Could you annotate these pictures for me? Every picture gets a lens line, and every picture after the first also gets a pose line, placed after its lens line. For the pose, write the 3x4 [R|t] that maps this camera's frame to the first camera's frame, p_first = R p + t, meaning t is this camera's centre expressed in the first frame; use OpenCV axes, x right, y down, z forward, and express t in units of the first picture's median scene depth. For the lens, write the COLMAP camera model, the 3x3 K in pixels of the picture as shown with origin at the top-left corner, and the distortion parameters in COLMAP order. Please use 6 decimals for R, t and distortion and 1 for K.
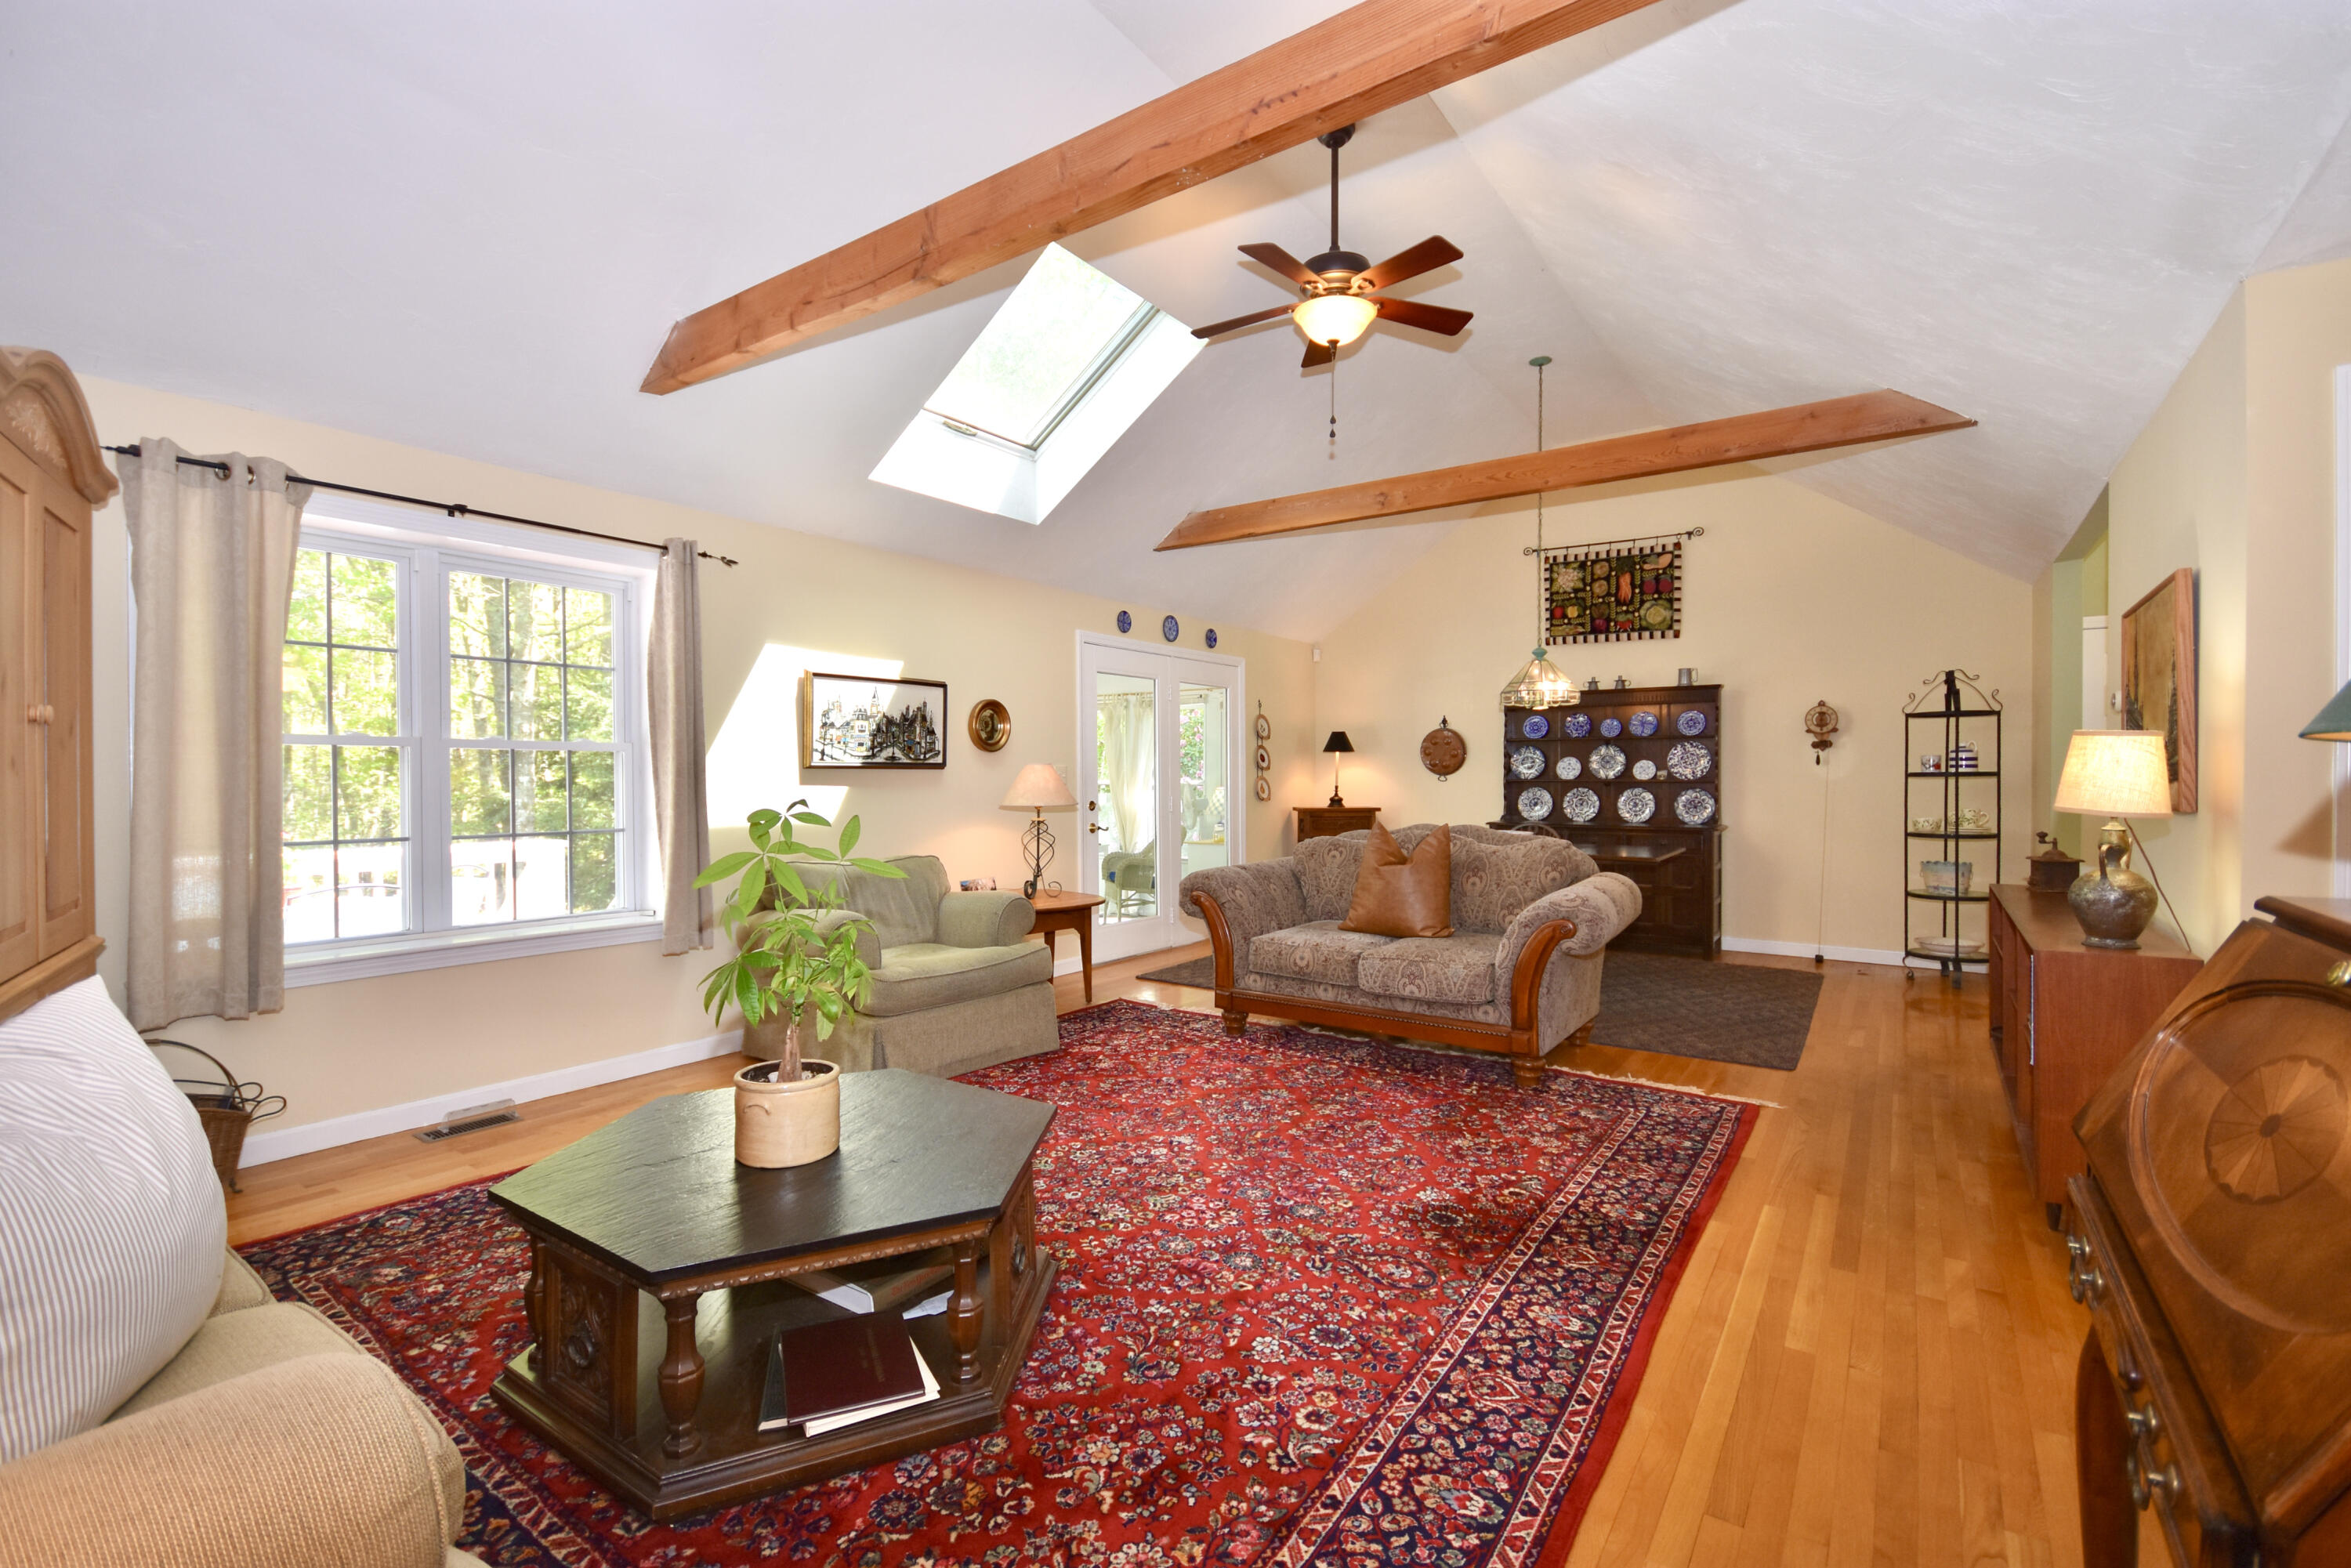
lens RADIAL K [[1046.9, 0, 1177.5], [0, 1046.9, 777.5], [0, 0, 1]] dist [0.001458, 0.000252]
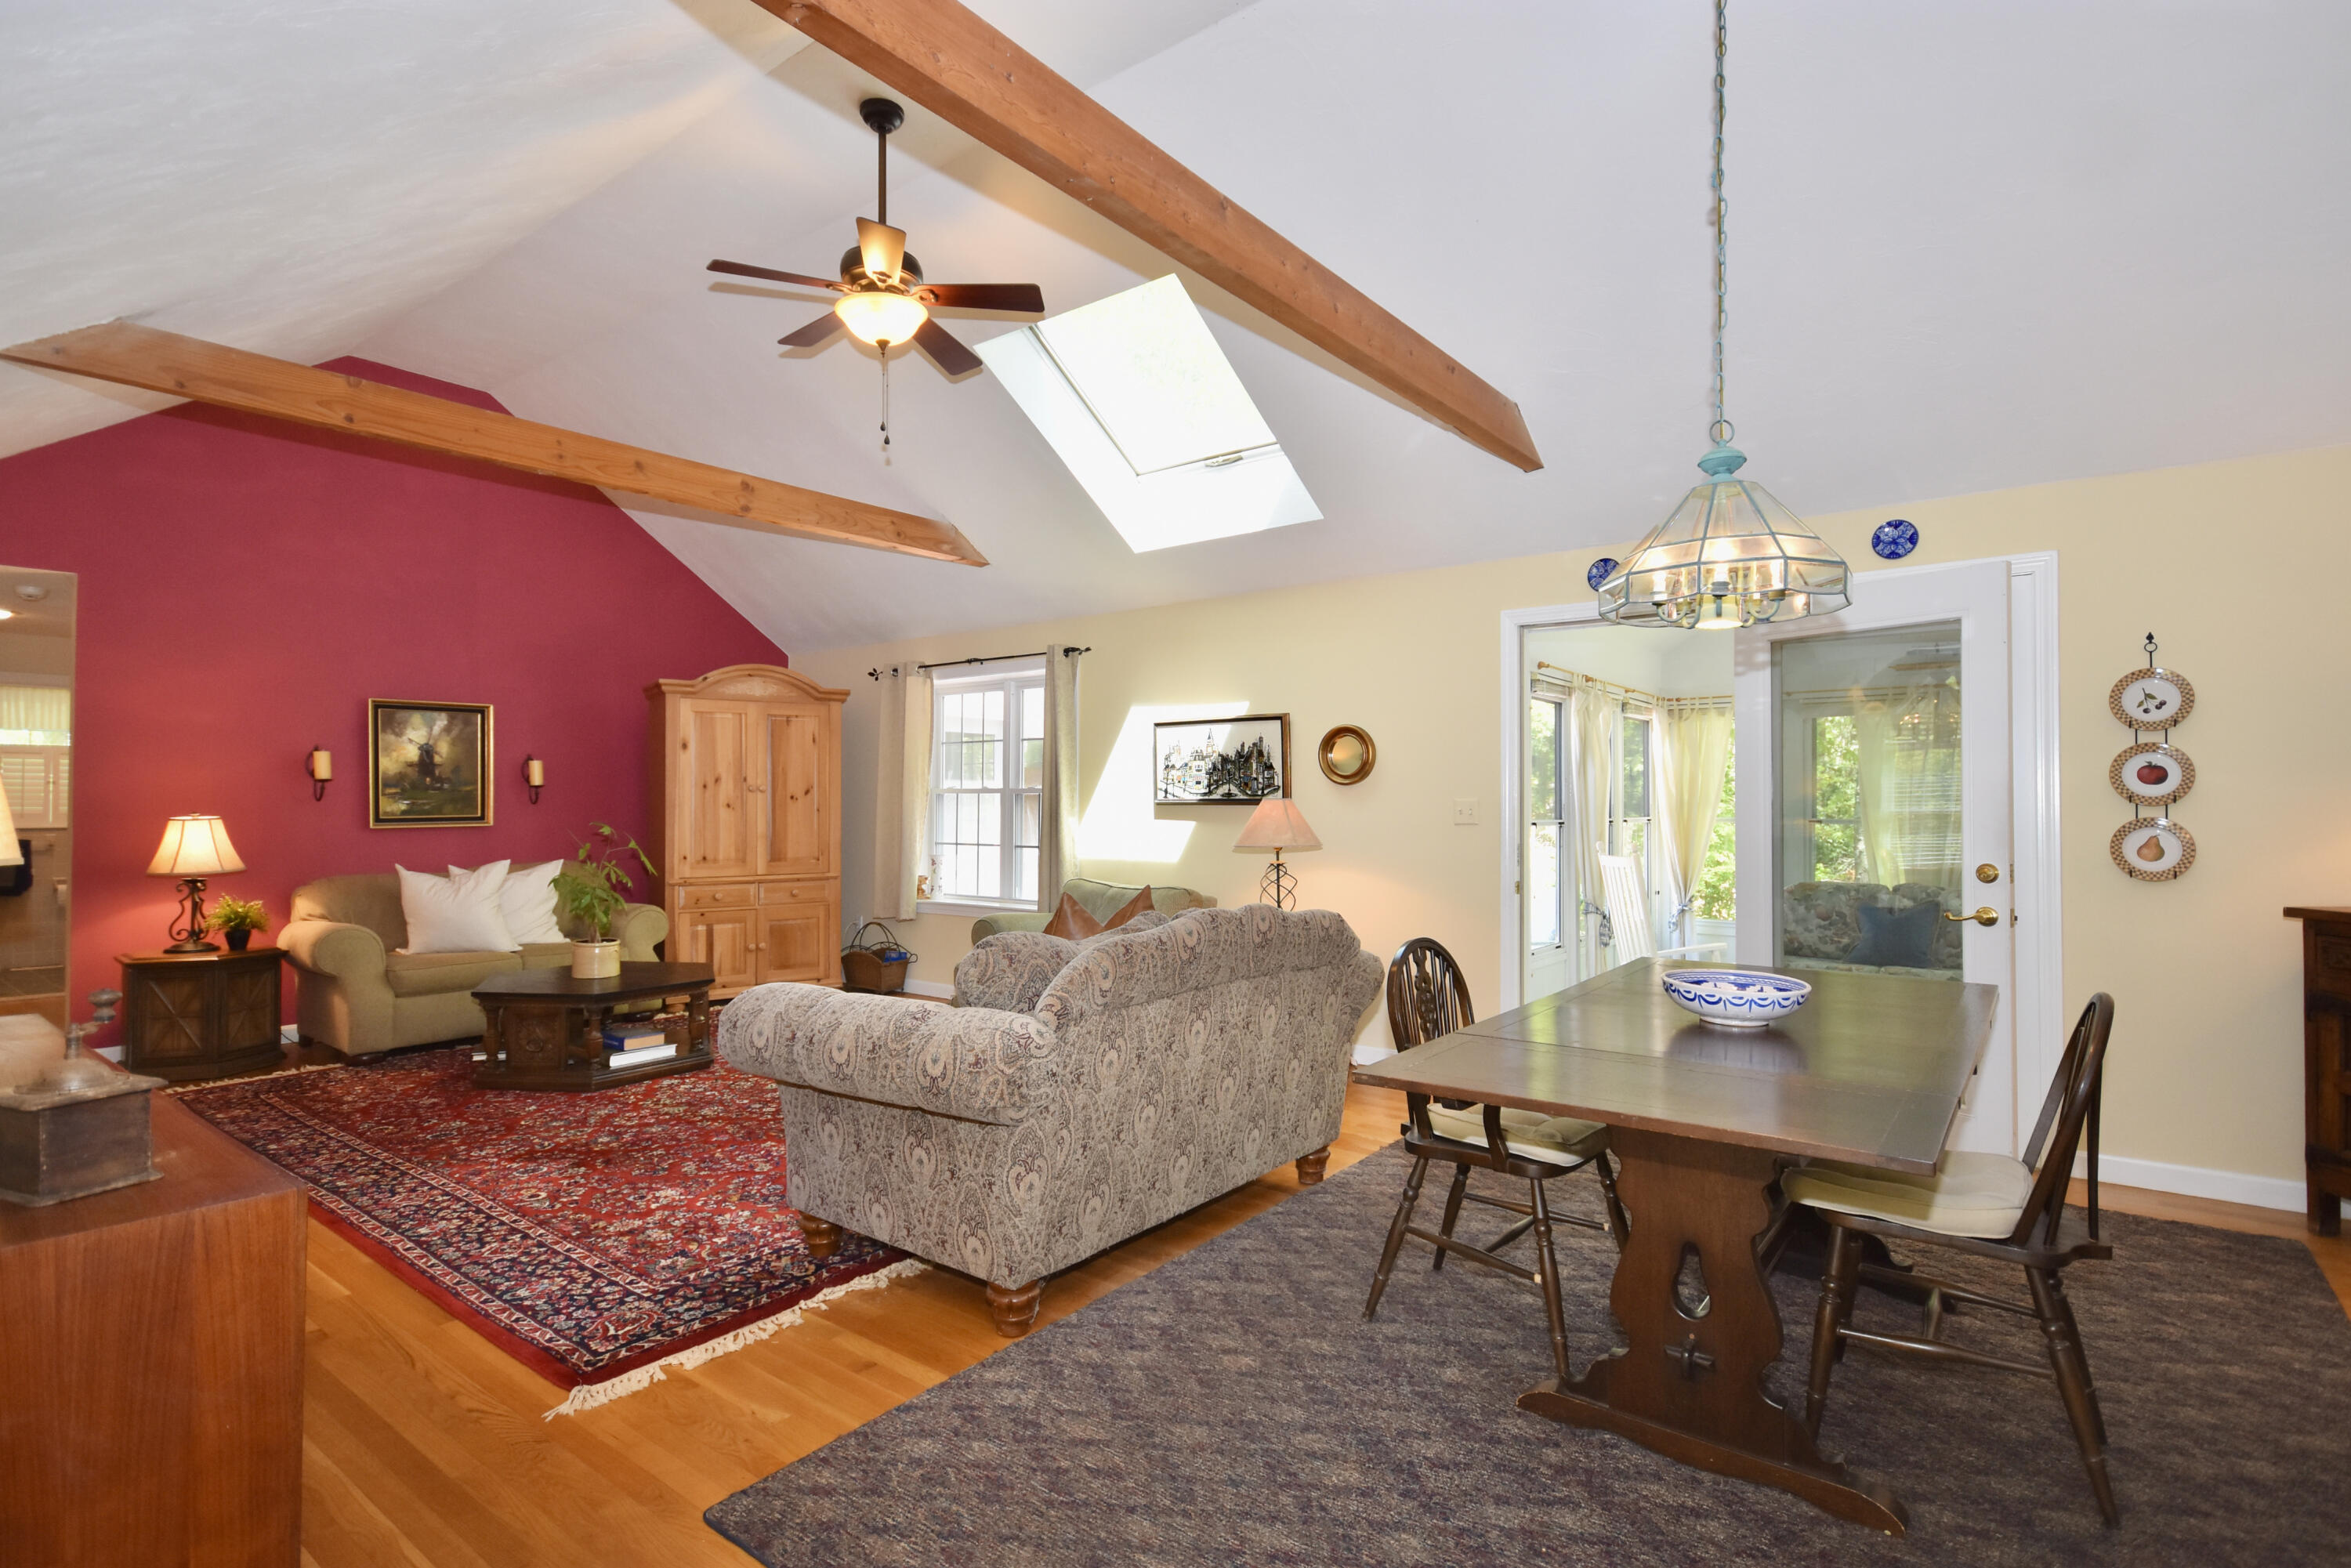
lens RADIAL K [[1149.7, 0, 1175.5], [0, 1149.7, 784.0], [0, 0, 1]] dist [0.006140, 0.000507]
pose [[-0.056823, -0.017053, -0.998239, 0.644662], [-0.002537, 0.999853, -0.016937, -0.007034], [0.998381, 0.001571, -0.056858, 0.748175]]
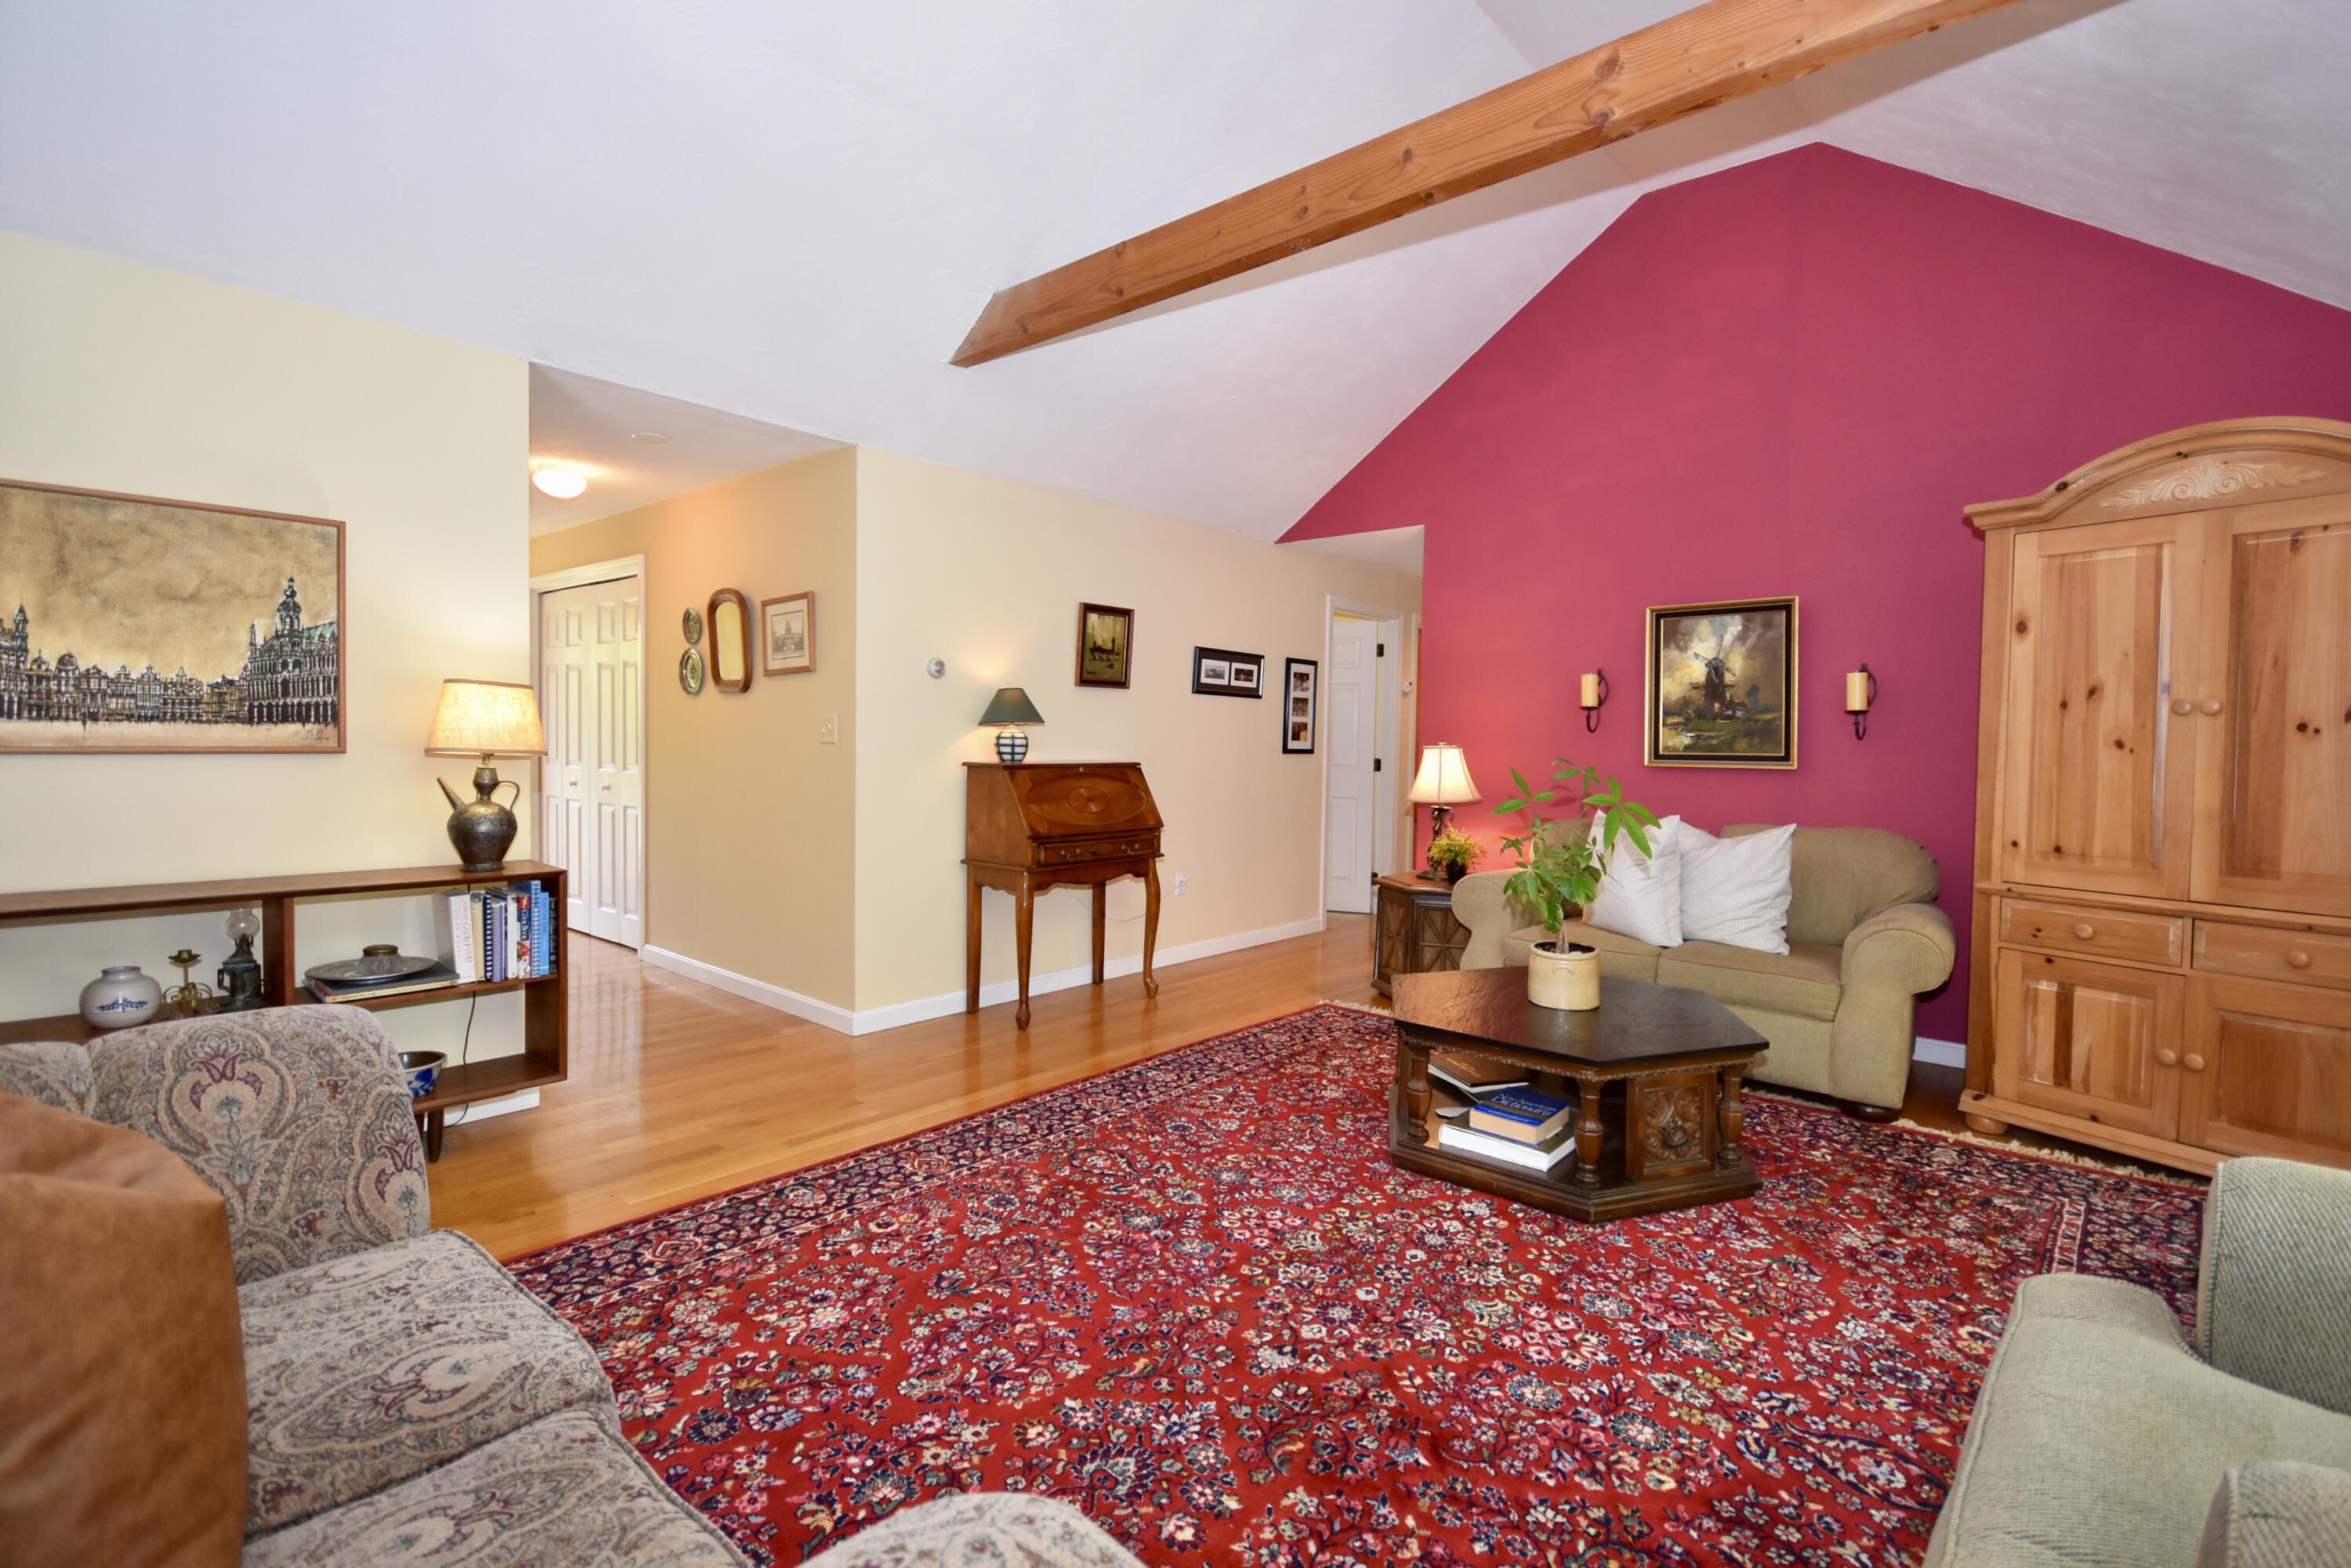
lens RADIAL K [[1065.6, 0, 1185.8], [0, 1065.6, 769.2], [0, 0, 1]] dist [-0.001004, -0.000229]
pose [[-0.994153, -0.022495, 0.105612, -0.000454], [-0.019017, 0.999247, 0.033829, -0.001521], [-0.106294, 0.031623, -0.993832, 0.780467]]
